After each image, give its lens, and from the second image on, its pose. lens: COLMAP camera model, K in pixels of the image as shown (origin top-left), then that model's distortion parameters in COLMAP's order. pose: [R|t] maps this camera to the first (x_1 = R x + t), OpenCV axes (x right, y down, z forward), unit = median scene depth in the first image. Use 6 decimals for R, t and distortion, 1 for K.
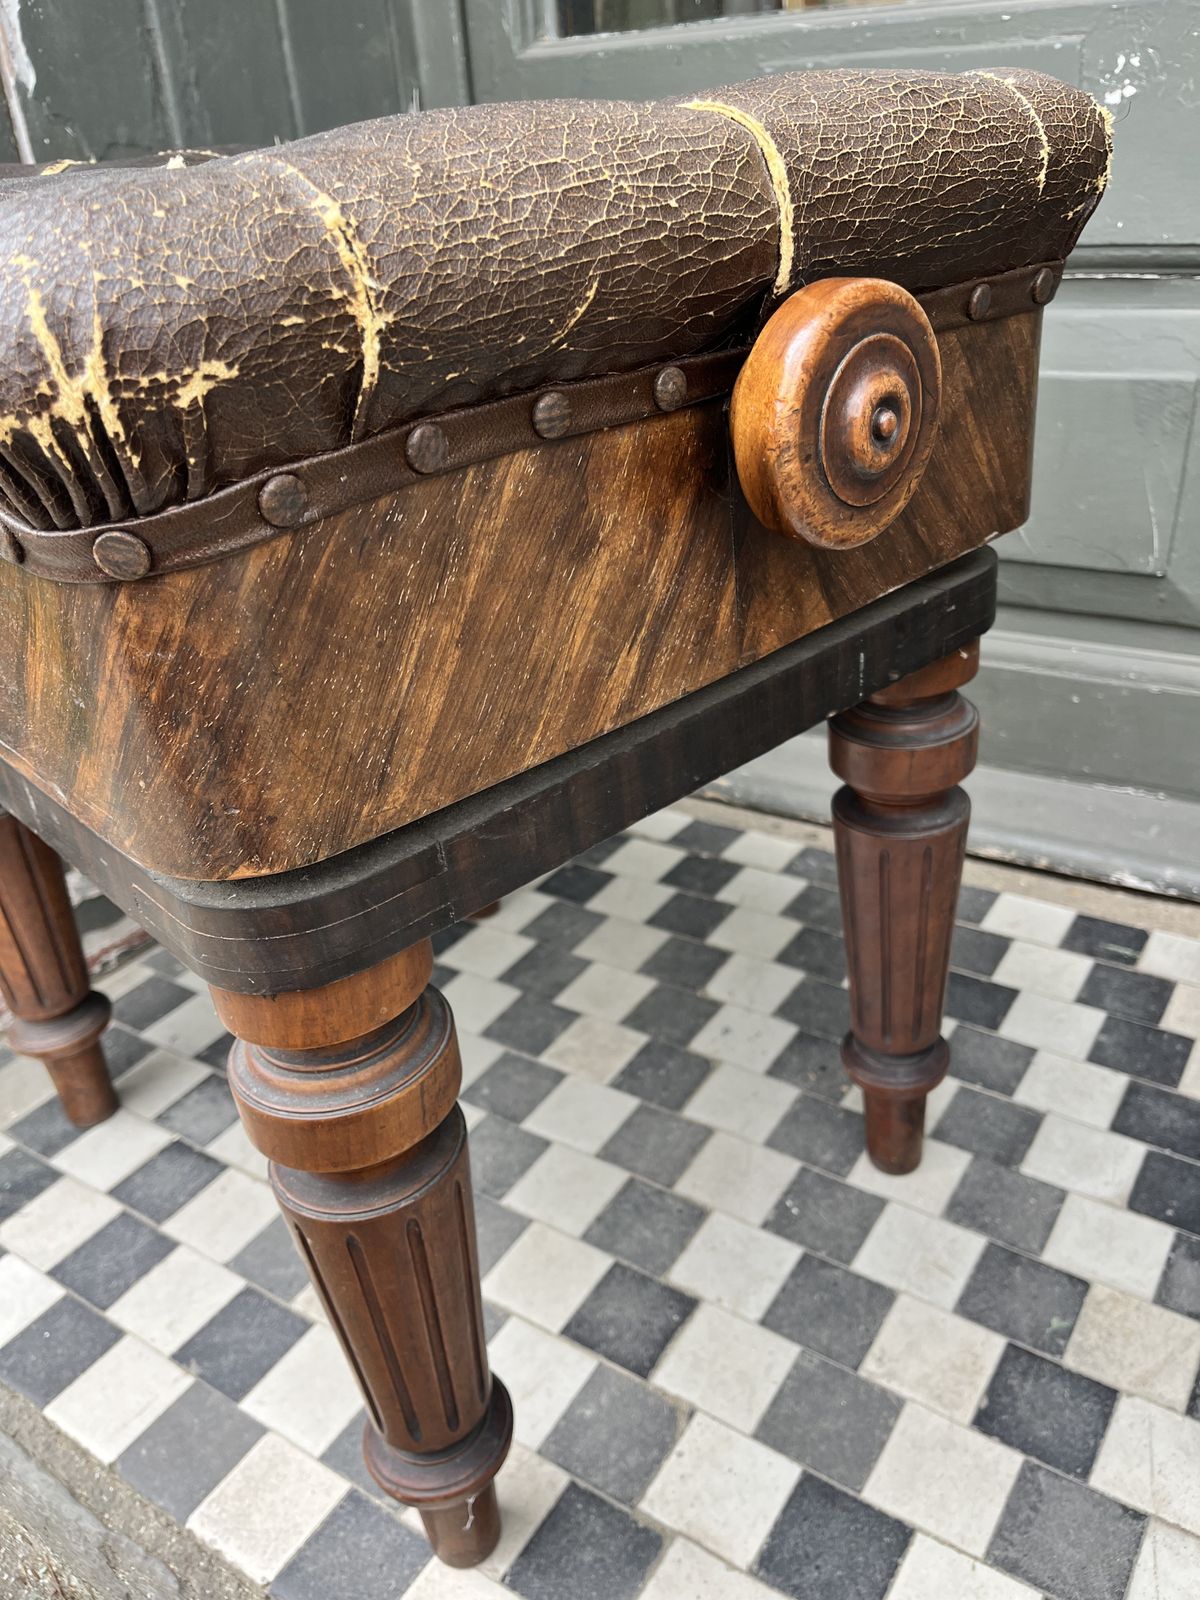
lens RADIAL K [[1262.7, 0, 605.4], [0, 1262.7, 821.6], [0, 0, 1]] dist [0.057441, -0.112381]
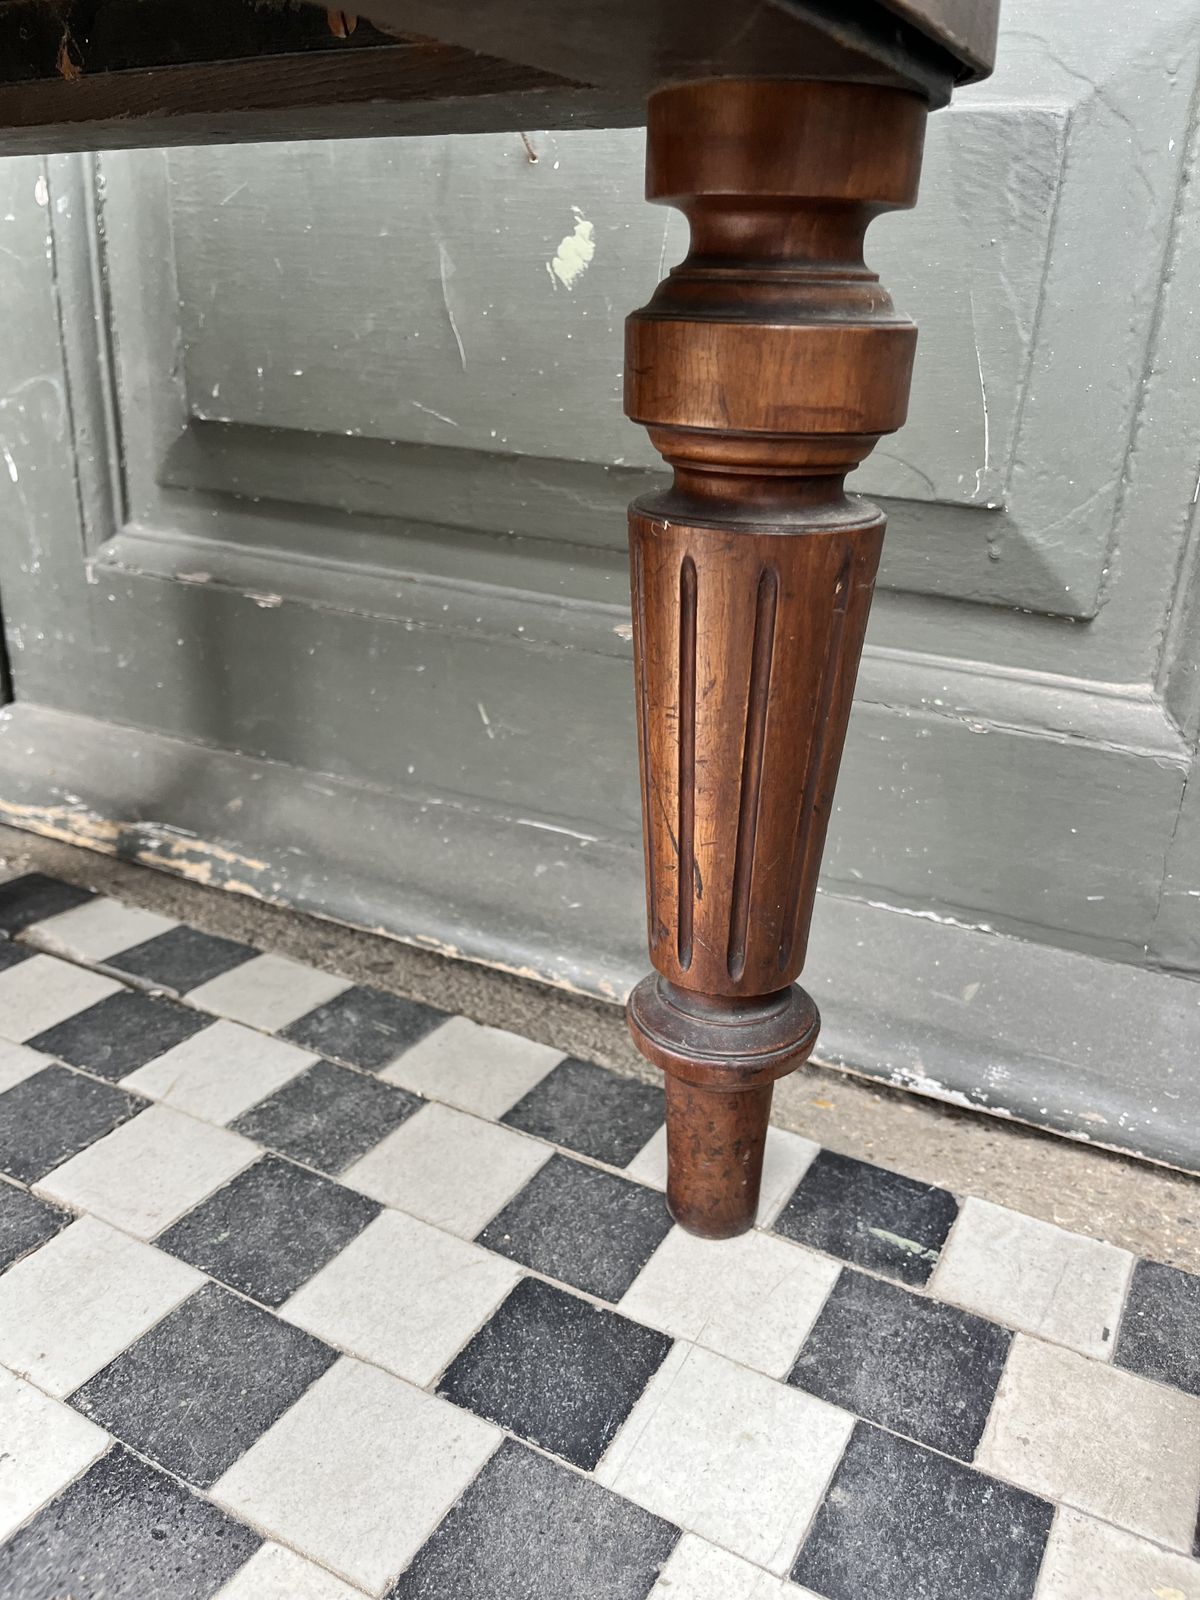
lens RADIAL K [[1262.7, 0, 604.6], [0, 1262.7, 806.9], [0, 0, 1]] dist [0.057441, -0.112381]
pose [[0.990535, 0.069590, 0.118311, 0.273794], [-0.055643, 0.991531, -0.117350, 0.002803], [-0.125476, 0.109656, 0.986018, 0.631652]]
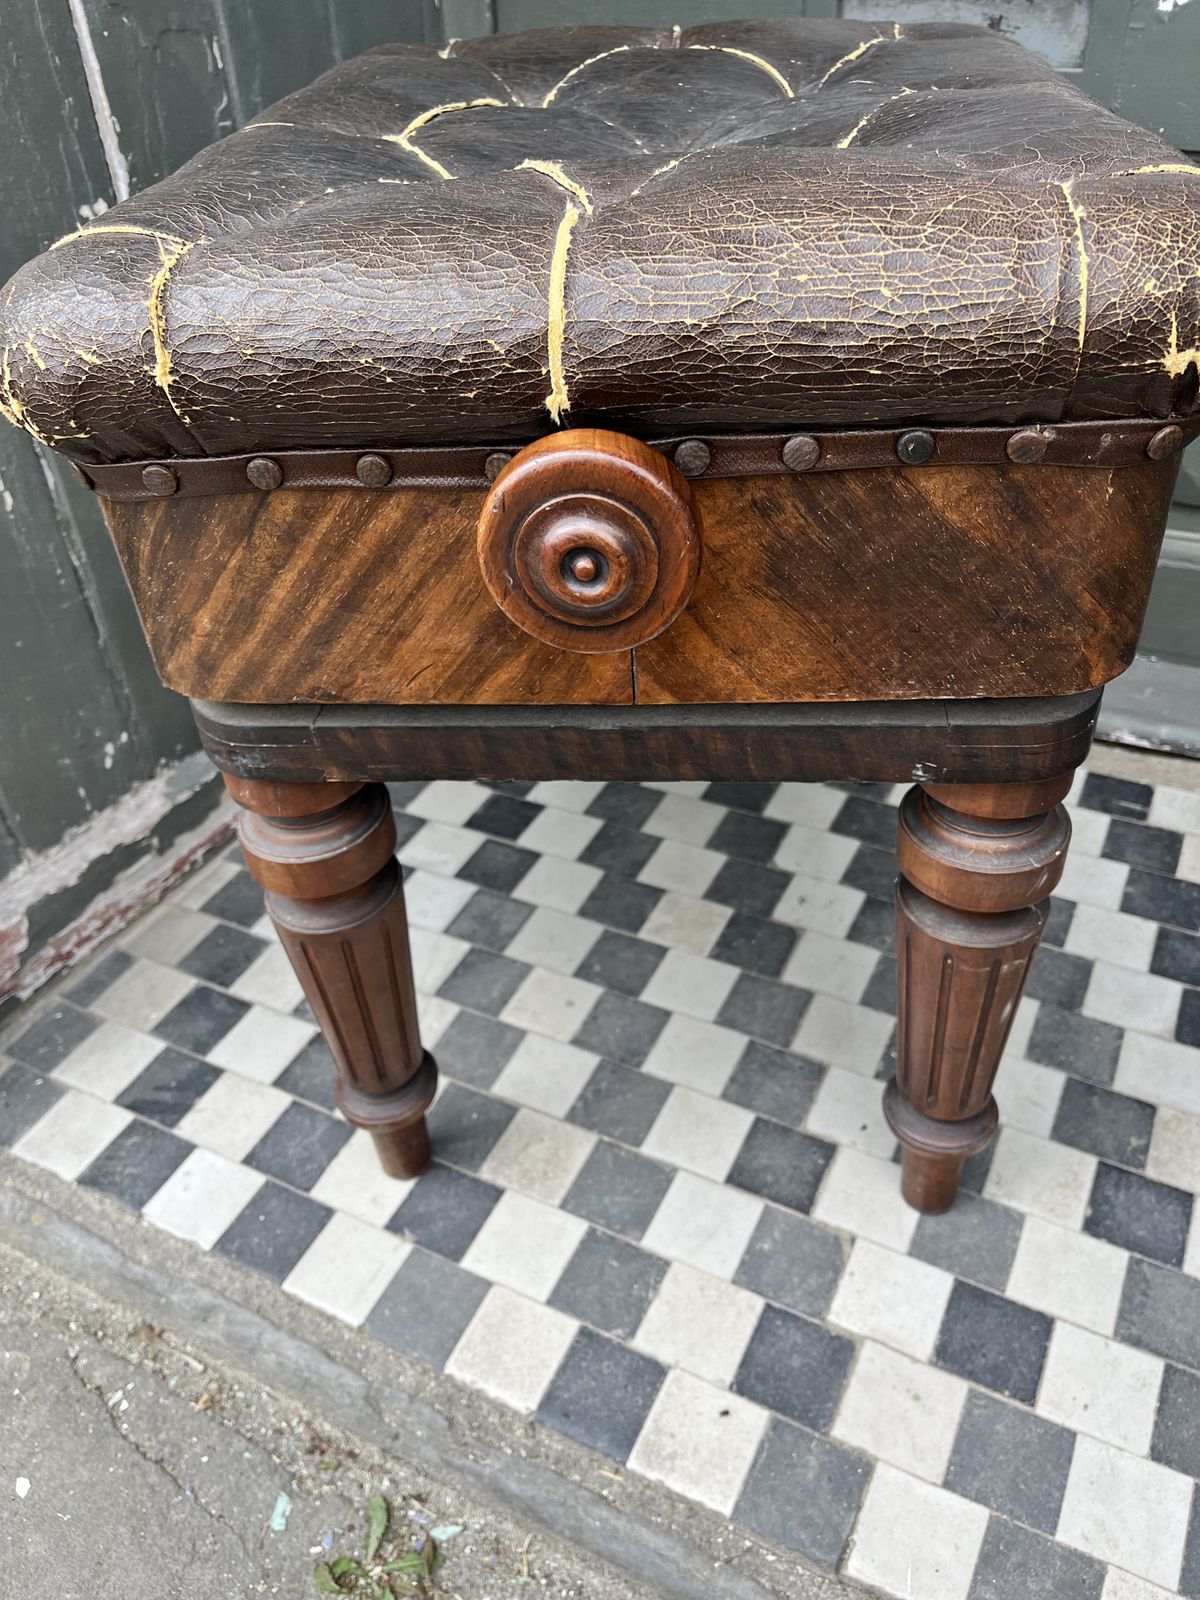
lens RADIAL K [[1279.1, 0, 591.9], [0, 1279.1, 807.6], [0, 0, 1]] dist [0.035758, -0.069953]
pose [[0.993095, -0.050893, 0.105697, -0.228726], [0.034455, 0.987796, 0.151897, -0.103887], [-0.112138, -0.147206, 0.982729, -0.081152]]
